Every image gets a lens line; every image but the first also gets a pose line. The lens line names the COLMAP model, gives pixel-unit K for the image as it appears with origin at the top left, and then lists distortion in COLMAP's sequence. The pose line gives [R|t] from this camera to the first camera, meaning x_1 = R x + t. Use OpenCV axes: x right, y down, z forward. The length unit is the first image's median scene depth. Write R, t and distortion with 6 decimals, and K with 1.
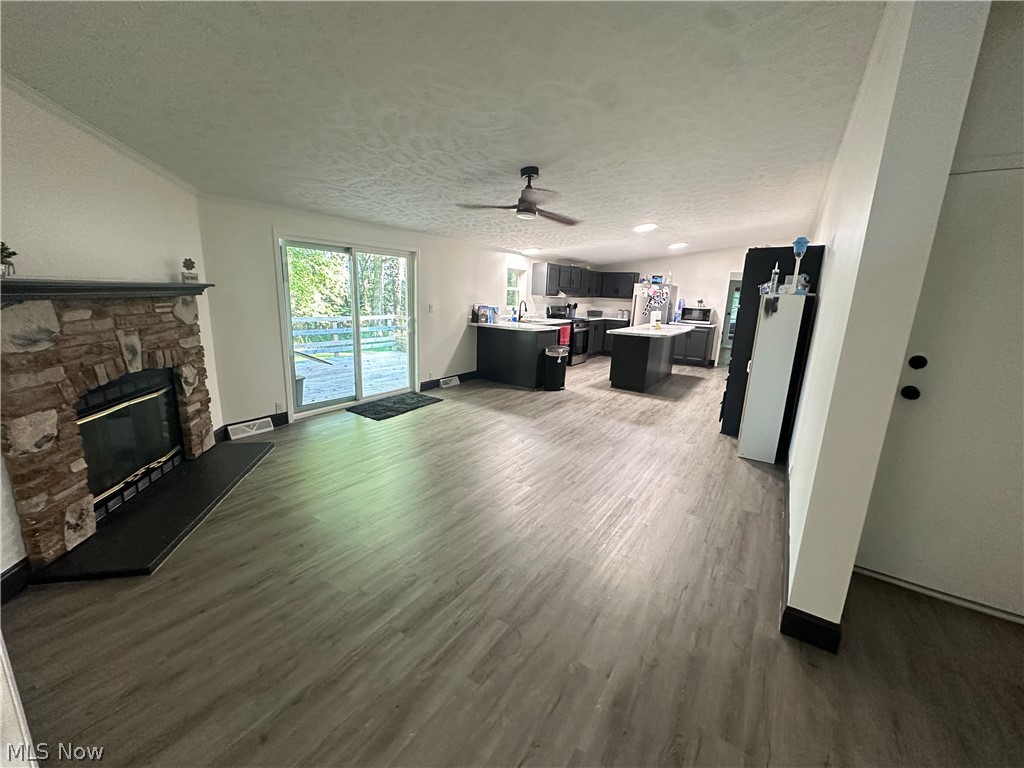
lens RADIAL K [[408.1, 0, 512.1], [0, 408.1, 381.2], [0, 0, 1]] dist [0.002427, -0.000158]
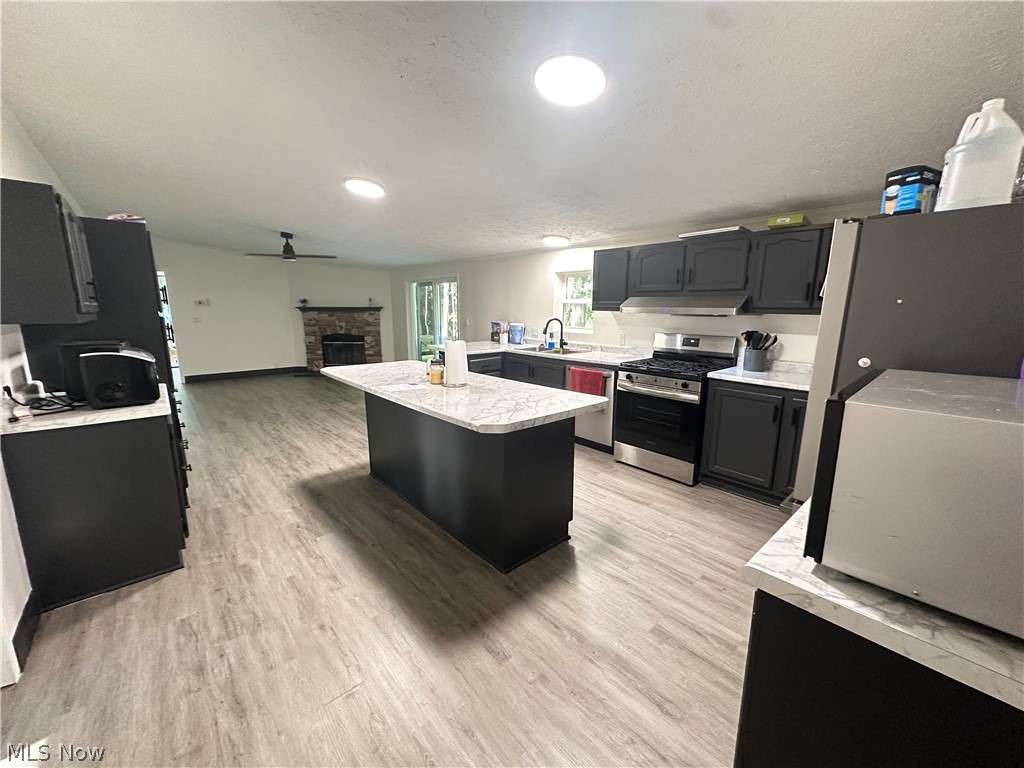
lens RADIAL K [[408.1, 0, 513.7], [0, 408.1, 385.3], [0, 0, 1]] dist [0.002427, -0.000158]
pose [[-0.258296, 0.148229, -0.954626, 0.685060], [-0.217507, 0.953864, 0.206962, -0.214883], [0.941262, 0.261096, -0.214139, 1.099180]]
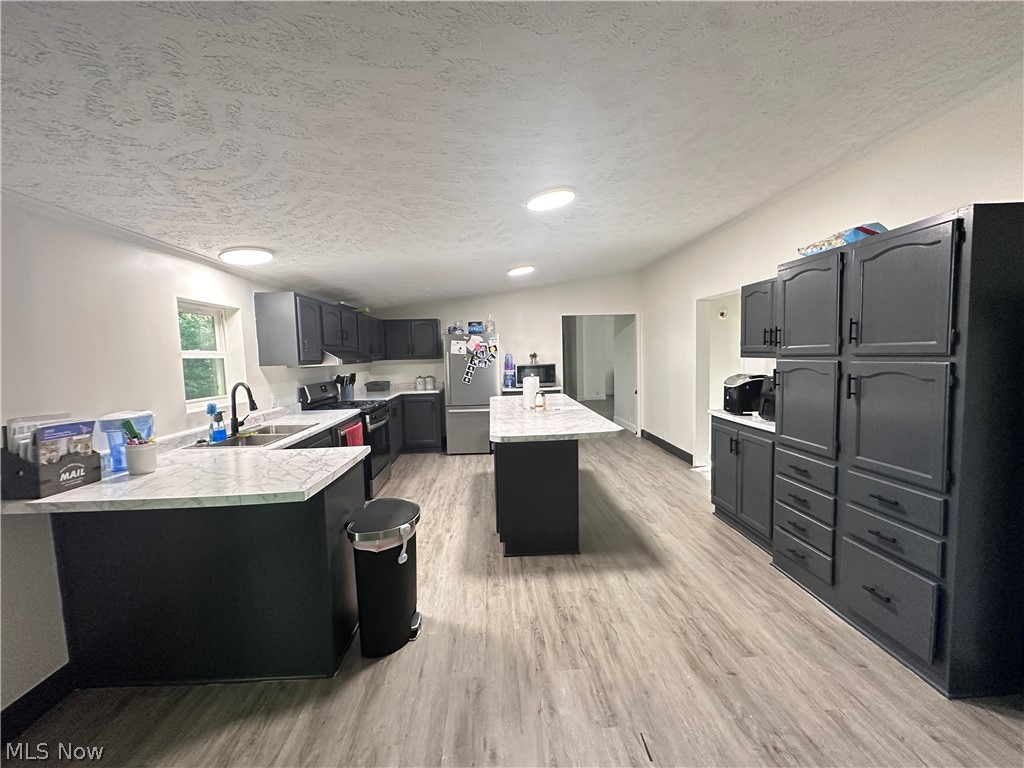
lens RADIAL K [[408.1, 0, 512.9], [0, 408.1, 382.3], [0, 0, 1]] dist [0.002427, -0.000158]
pose [[0.799087, -0.102914, 0.592342, 0.004420], [0.183617, 0.979942, -0.077450, -0.121188], [-0.572490, 0.170653, 0.801955, 0.546201]]
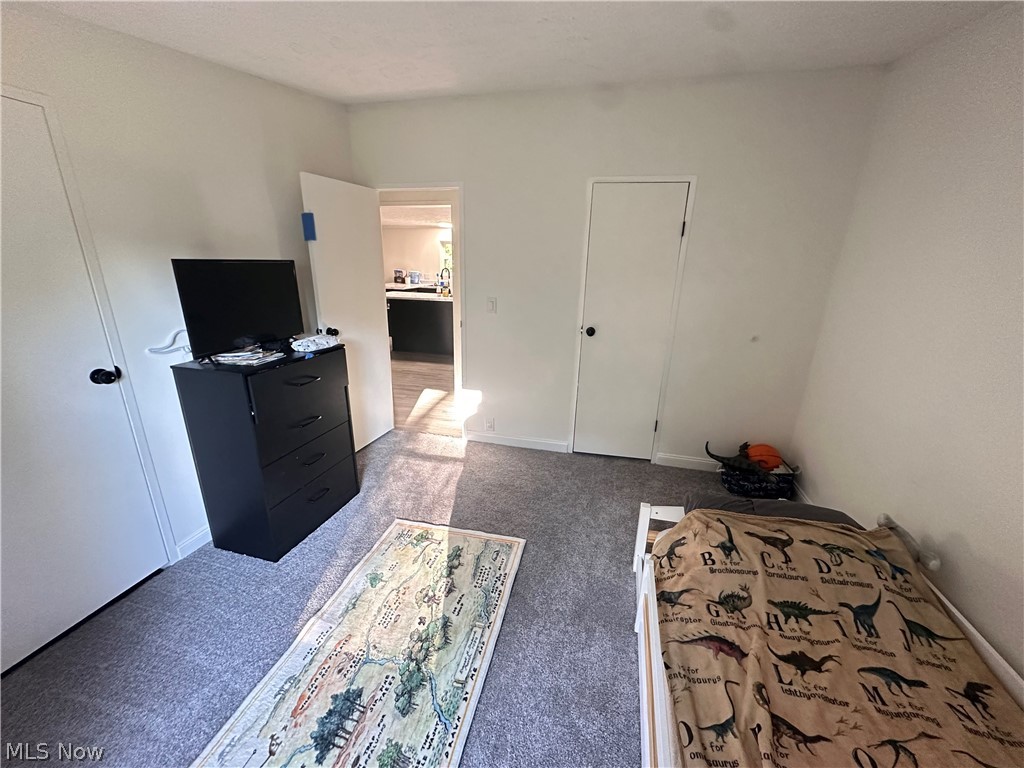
lens RADIAL K [[408.1, 0, 513.6], [0, 408.1, 387.1], [0, 0, 1]] dist [0.002427, -0.000158]
pose [[0.339589, 0.247506, -0.907425, 1.231170], [-0.208125, 0.960615, 0.184127, -0.124409], [0.917259, 0.126330, 0.377727, 0.776800]]
